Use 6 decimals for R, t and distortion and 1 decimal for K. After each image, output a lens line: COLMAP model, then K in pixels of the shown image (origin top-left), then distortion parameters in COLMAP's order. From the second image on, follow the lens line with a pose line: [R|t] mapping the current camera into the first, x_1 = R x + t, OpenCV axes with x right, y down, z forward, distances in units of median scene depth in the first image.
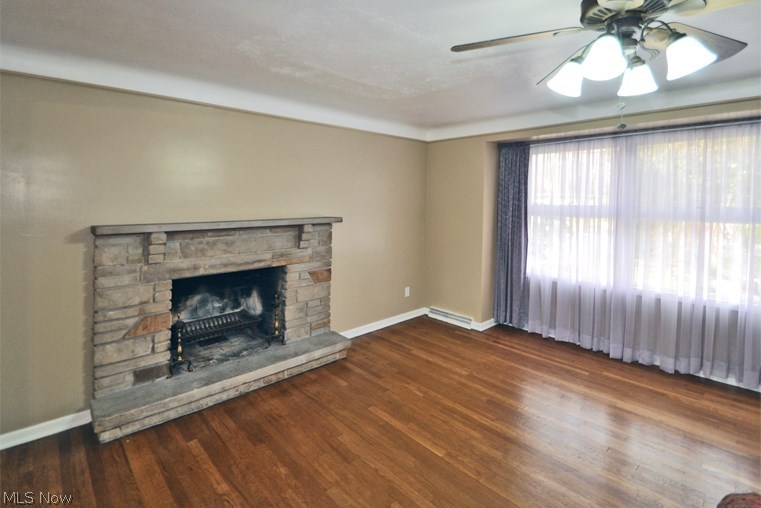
lens RADIAL K [[373.7, 0, 416.6], [0, 373.7, 209.7], [0, 0, 1]] dist [0.004874, -0.003899]
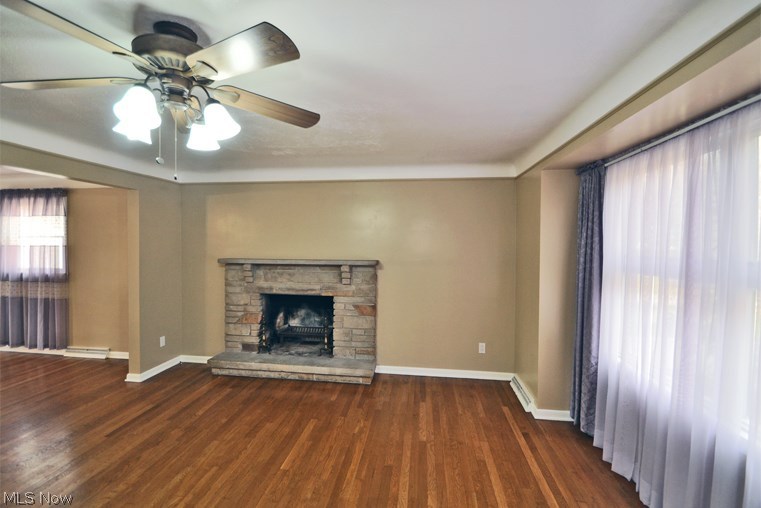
lens RADIAL K [[373.7, 0, 381.6], [0, 373.7, 253.0], [0, 0, 1]] dist [0.004874, -0.003899]
pose [[0.588712, 0.023713, -0.807995, 0.843588], [-0.027922, 0.999570, 0.008991, -0.016730], [0.807861, 0.017268, 0.589120, 0.407654]]
